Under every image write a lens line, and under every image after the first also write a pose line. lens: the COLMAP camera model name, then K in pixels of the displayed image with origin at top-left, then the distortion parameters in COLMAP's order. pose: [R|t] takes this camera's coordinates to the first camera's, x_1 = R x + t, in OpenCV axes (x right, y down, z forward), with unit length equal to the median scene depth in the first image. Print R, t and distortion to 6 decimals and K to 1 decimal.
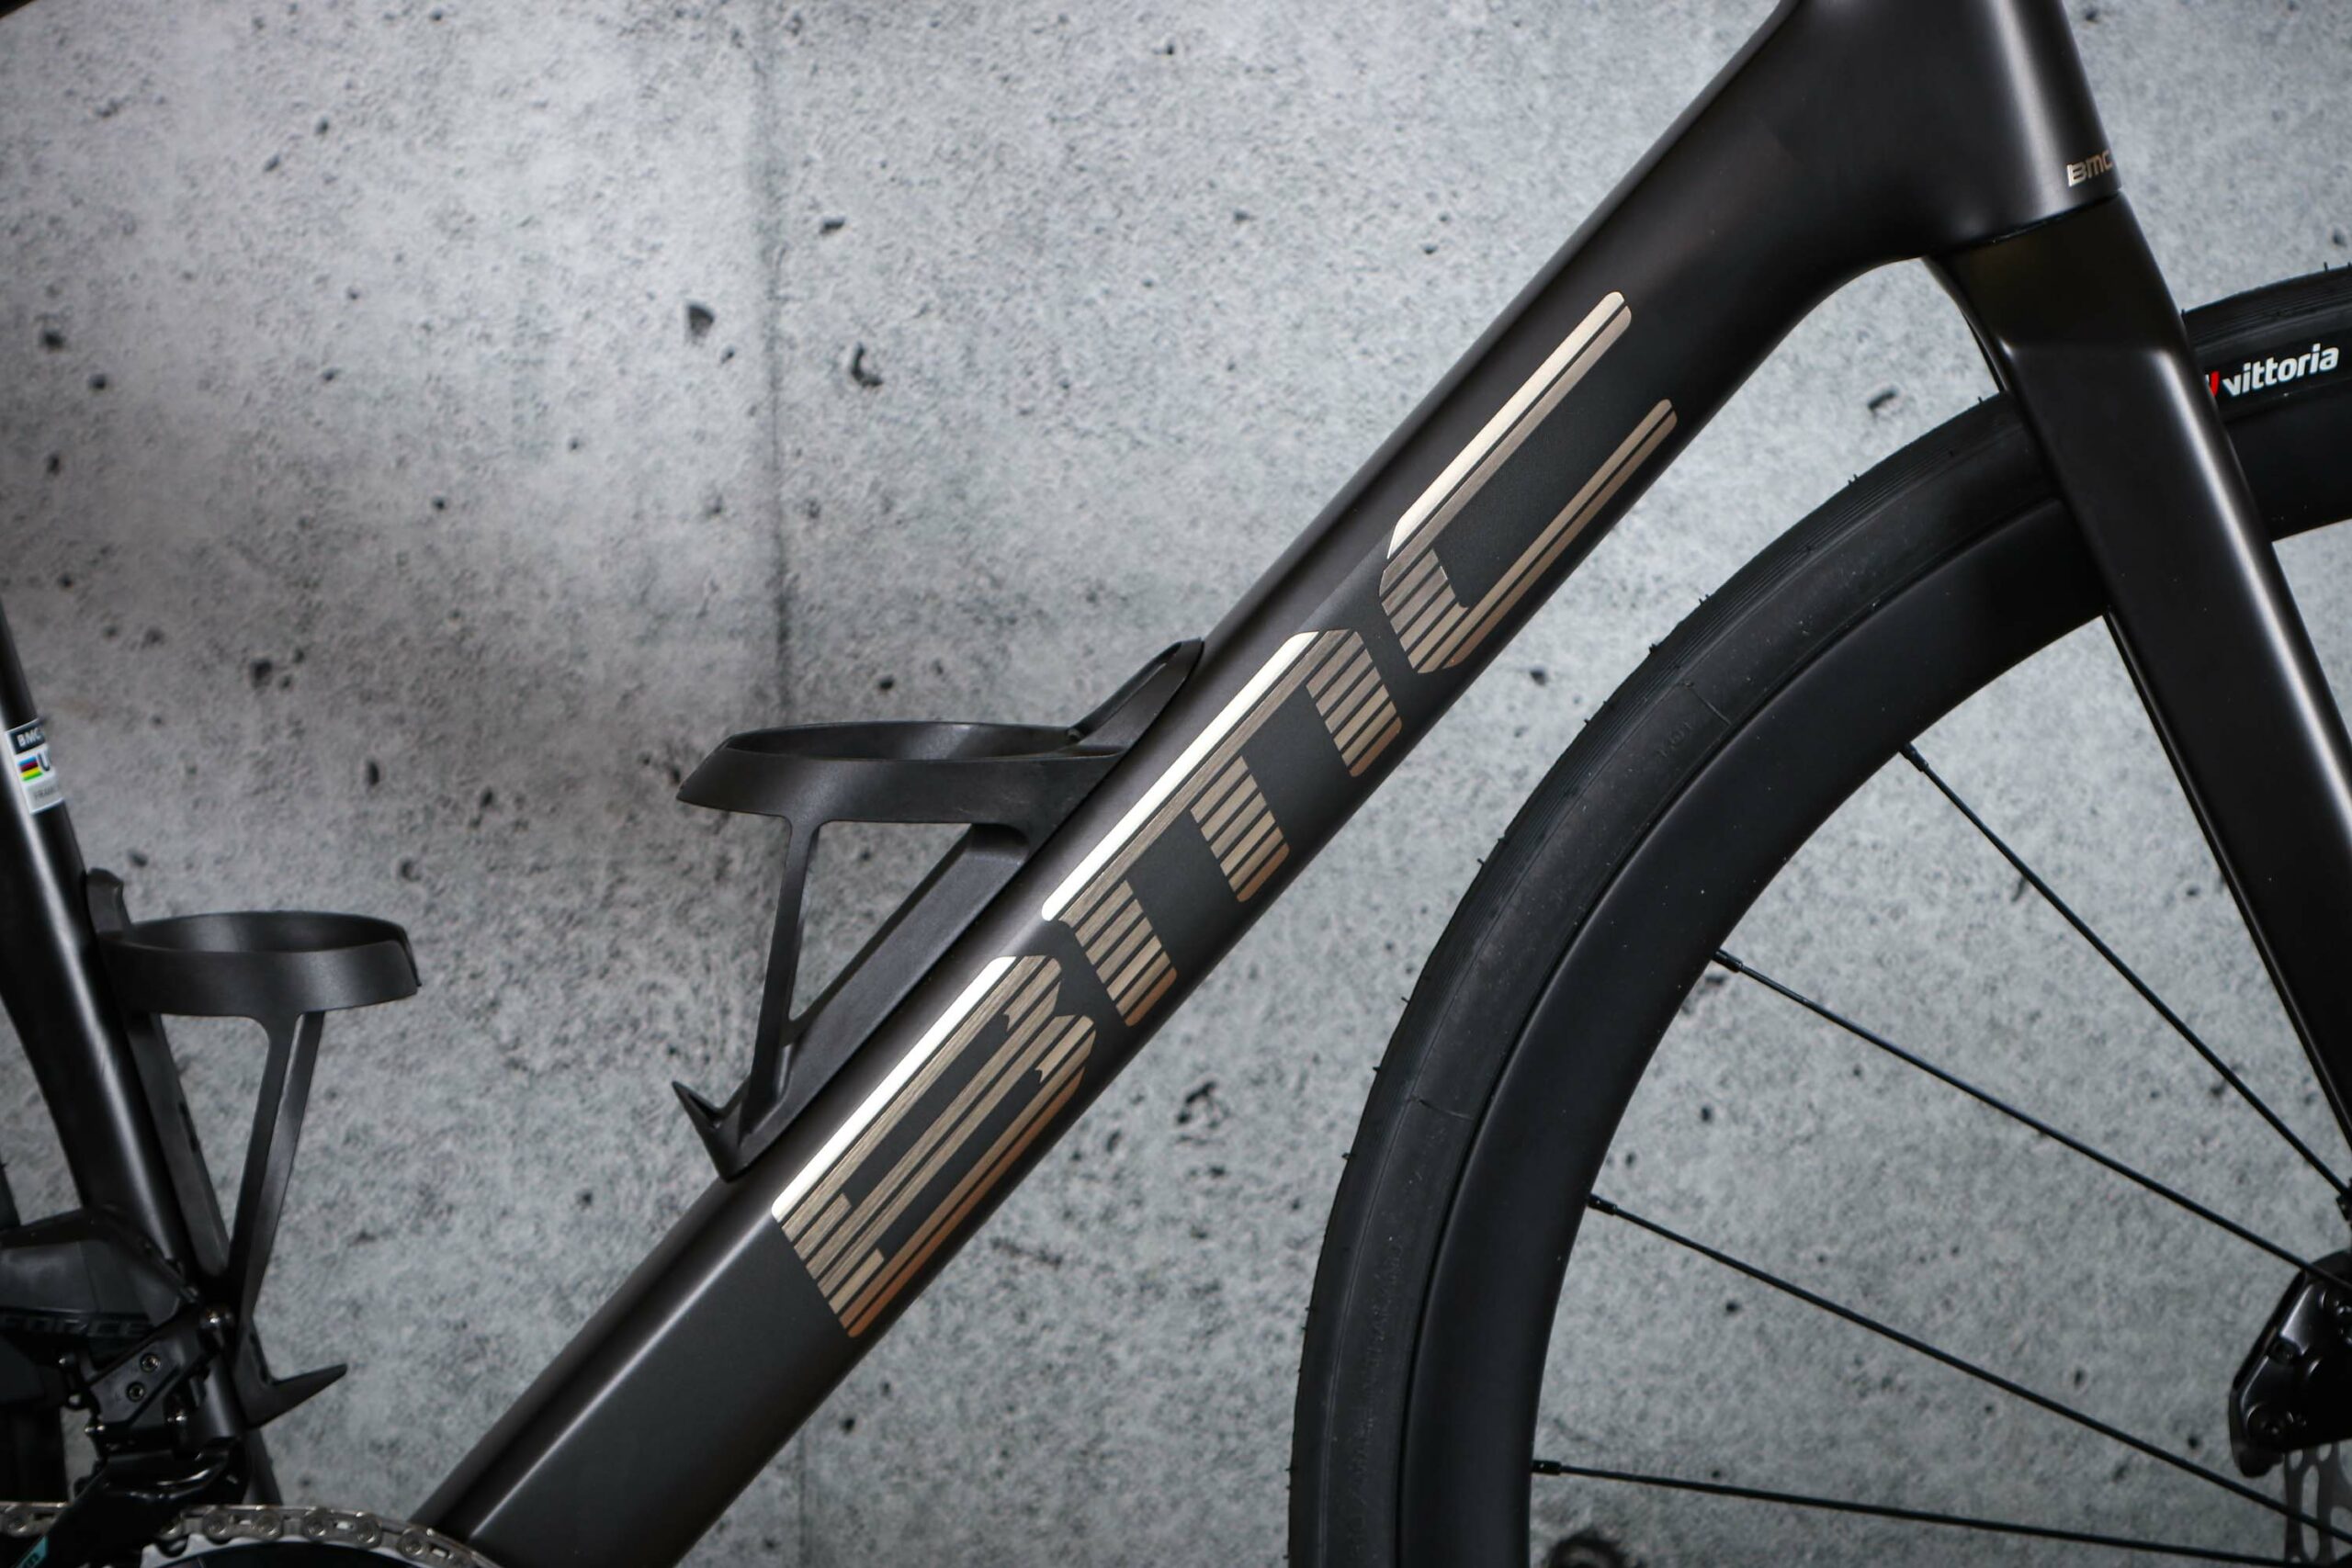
lens RADIAL K [[7482.0, 0, 1165.1], [0, 7482.0, 822.9], [0, 0, 1]] dist [0.267039, 1.129540]
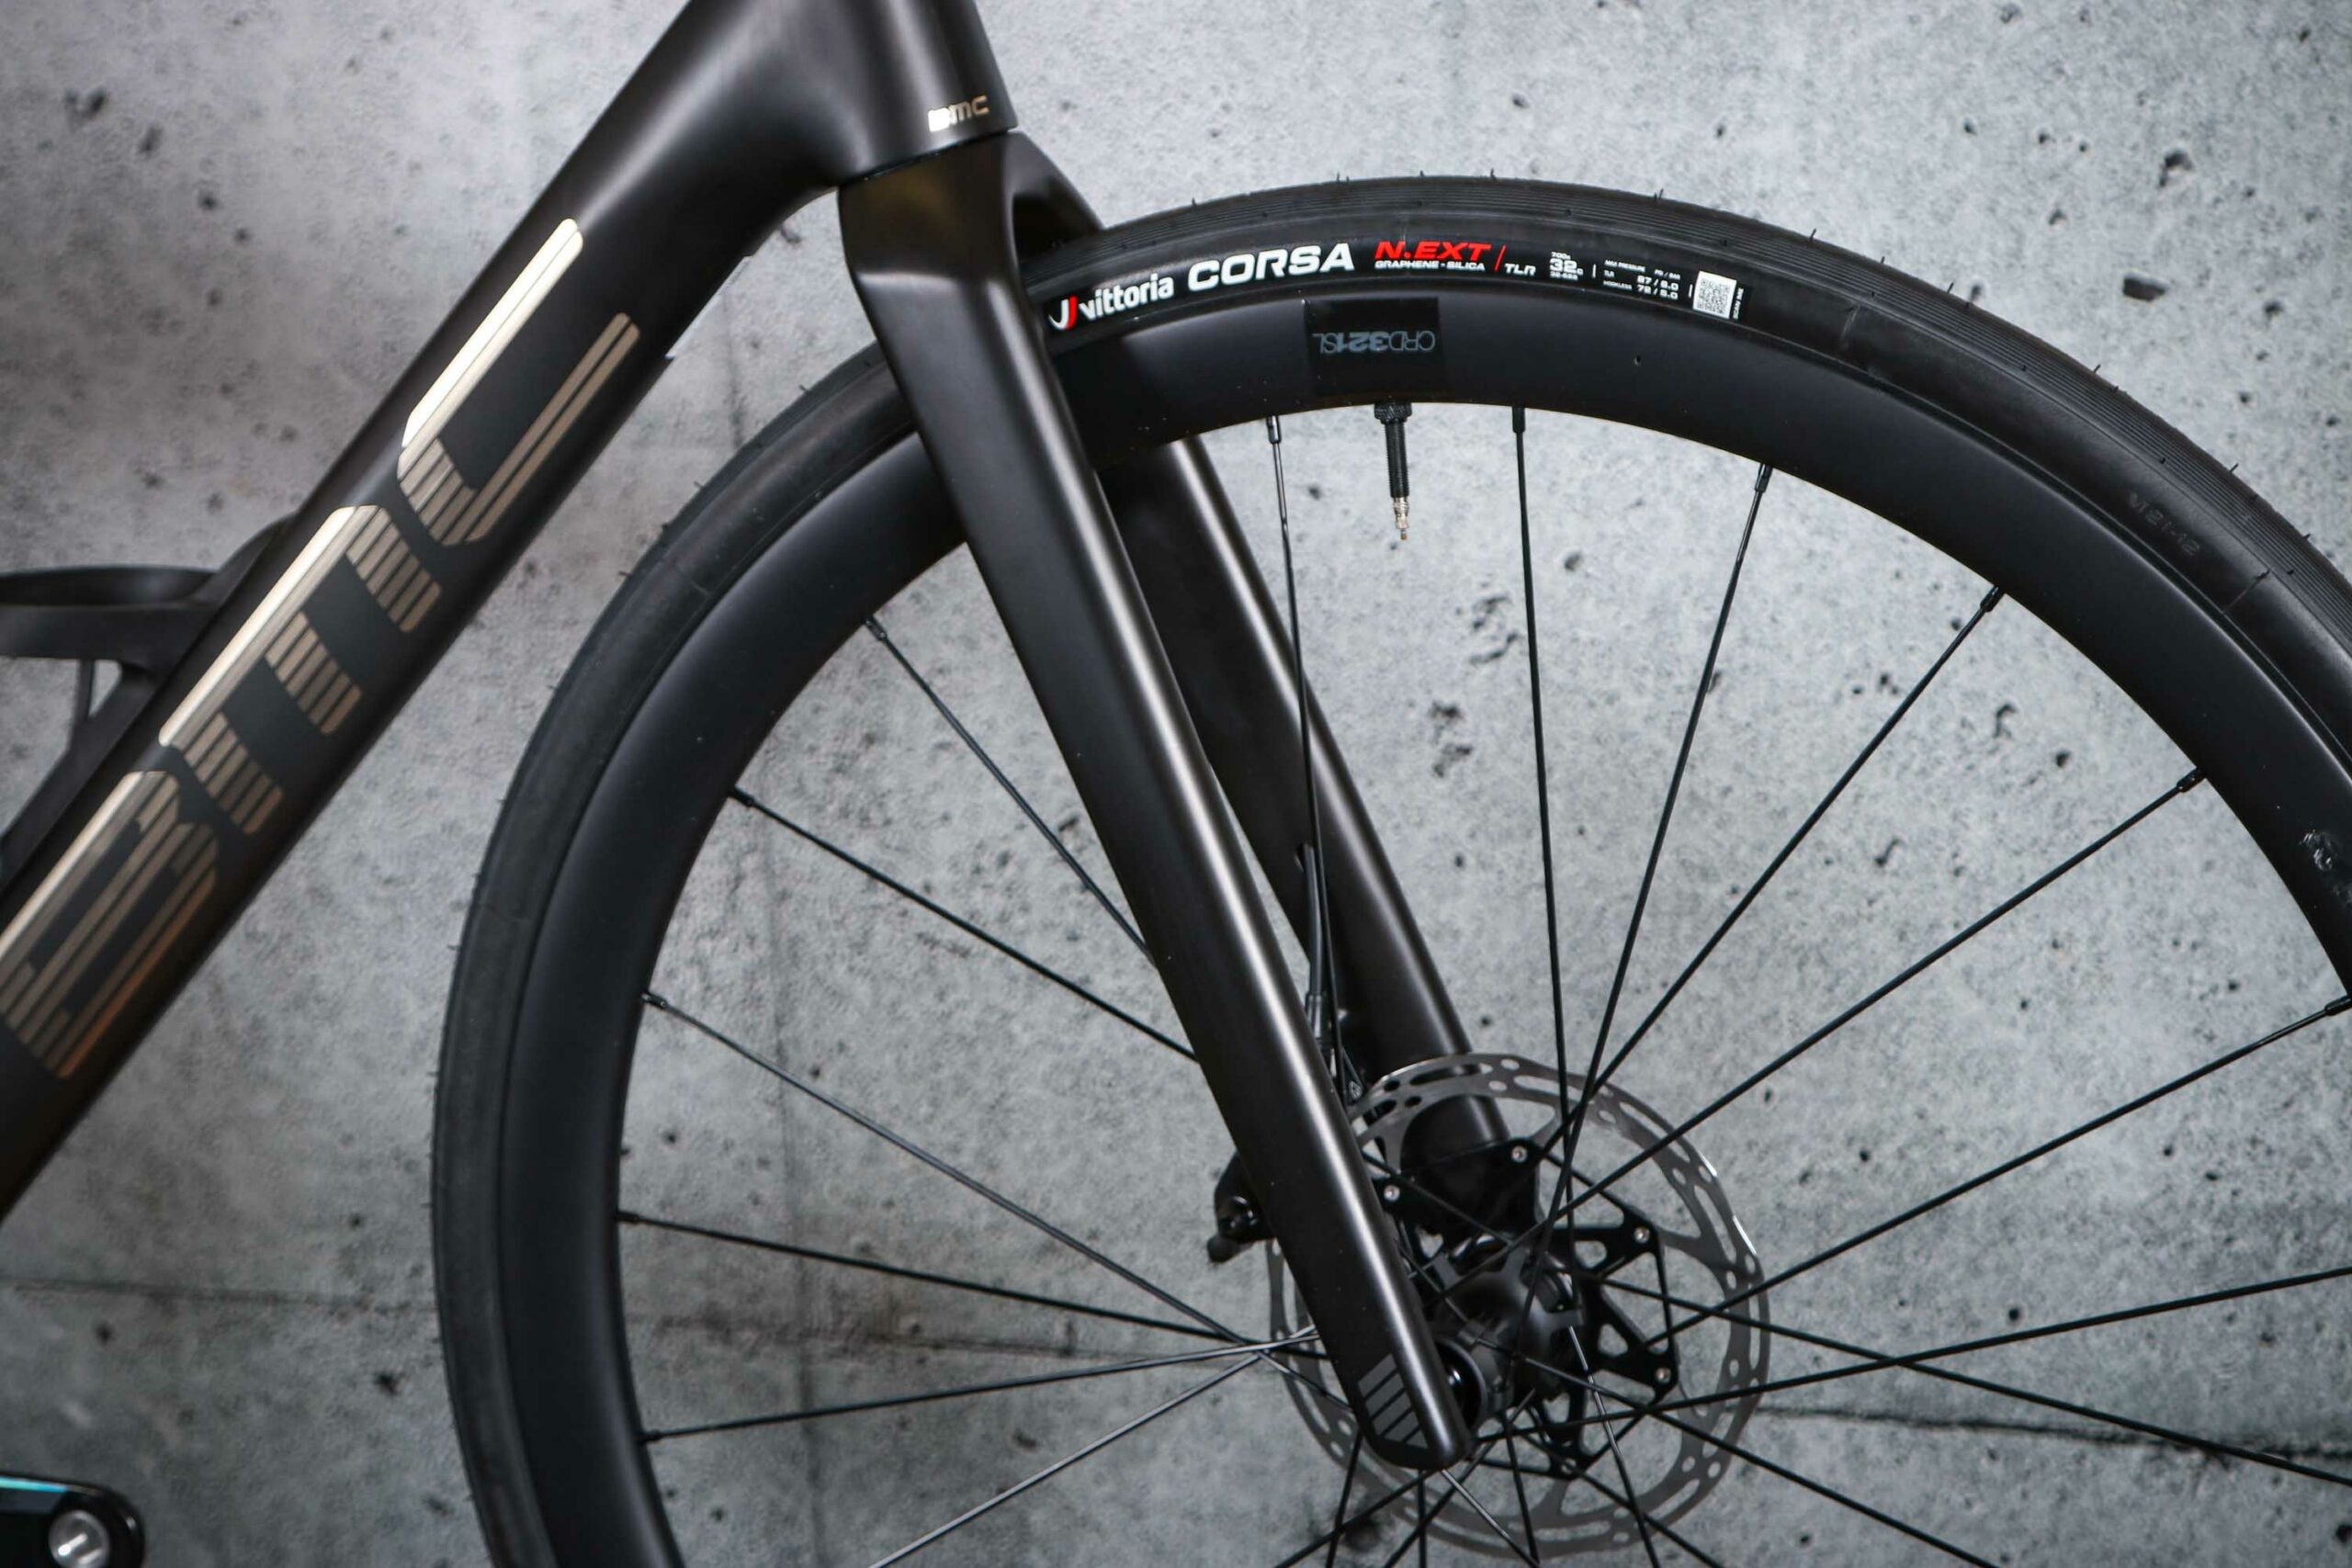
lens RADIAL K [[5275.9, 0, 1171.1], [0, 5275.9, 830.1], [0, 0, 1]] dist [0.094052, 0.348342]
pose [[0.943392, 0.045648, -0.328524, 0.309601], [-0.020328, 0.996580, 0.080099, -0.033021], [0.331057, -0.068886, 0.941093, 0.195800]]
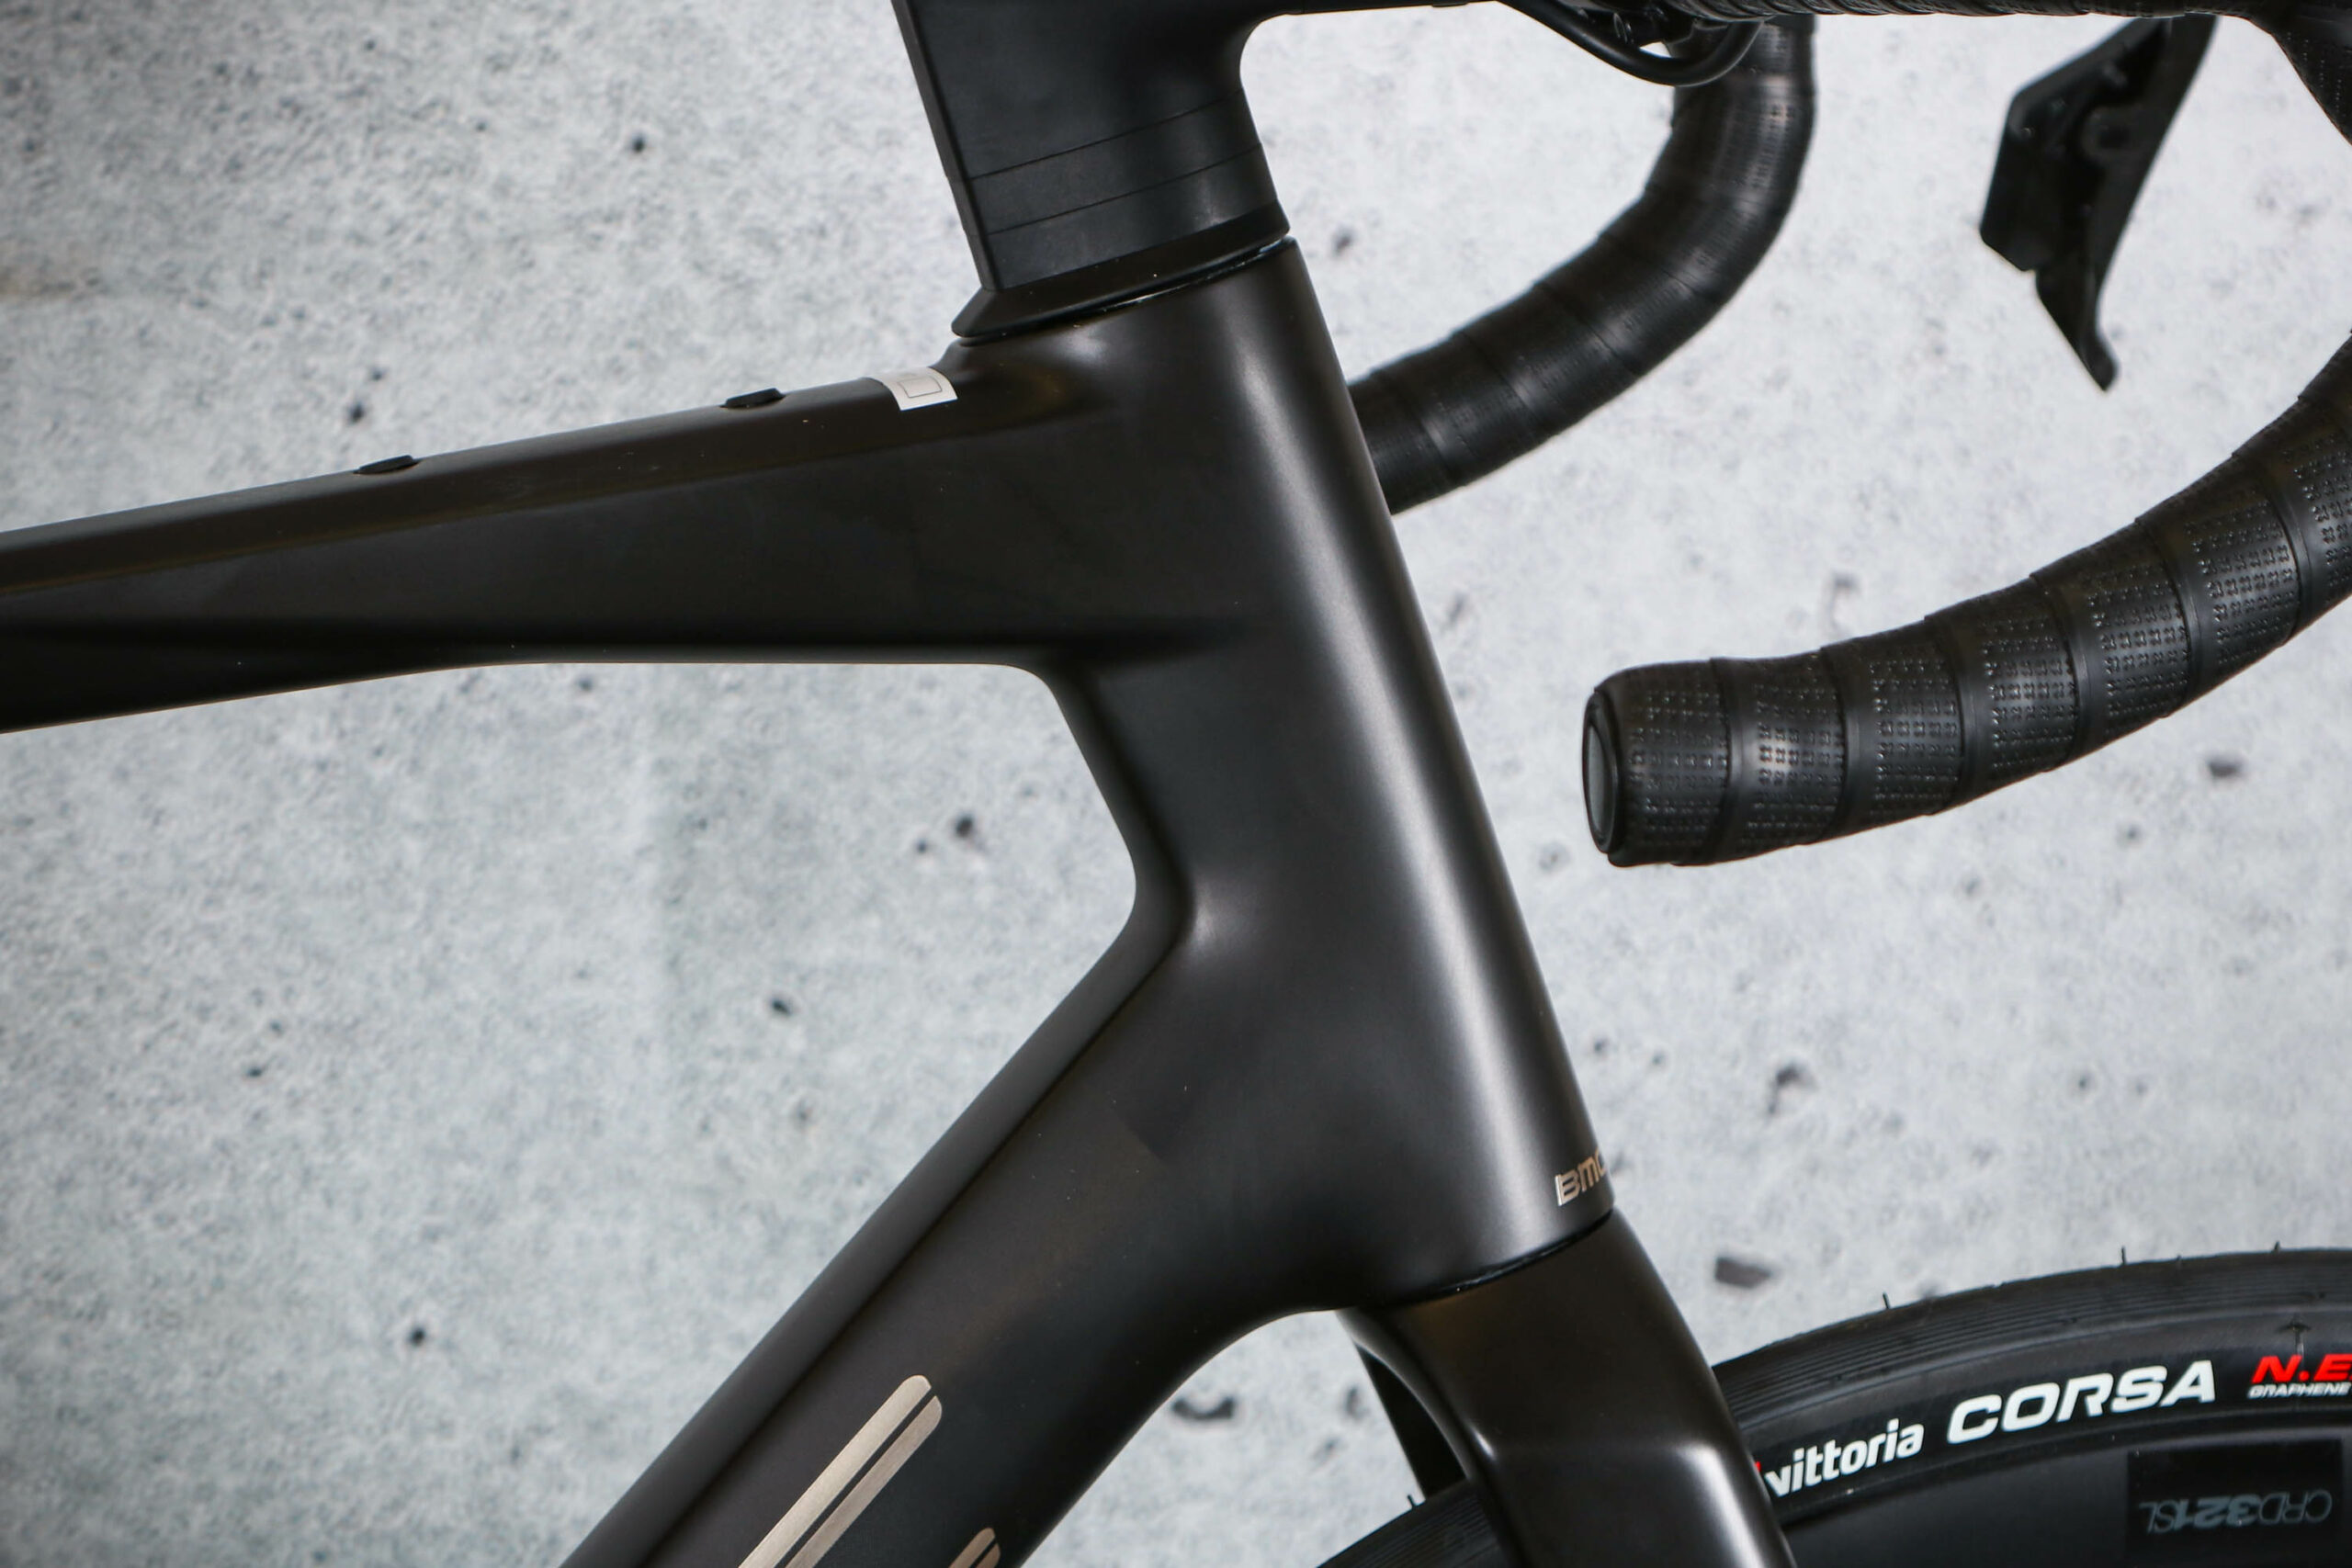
lens RADIAL K [[9153.4, 0, 1292.0], [0, 9153.4, 782.3], [0, 0, 1]] dist [0.355511, -0.670593]
pose [[0.969441, -0.014279, 0.244908, -0.080616], [0.024181, 0.999005, -0.037474, -0.068610], [-0.244129, 0.042251, 0.968822, 0.141715]]
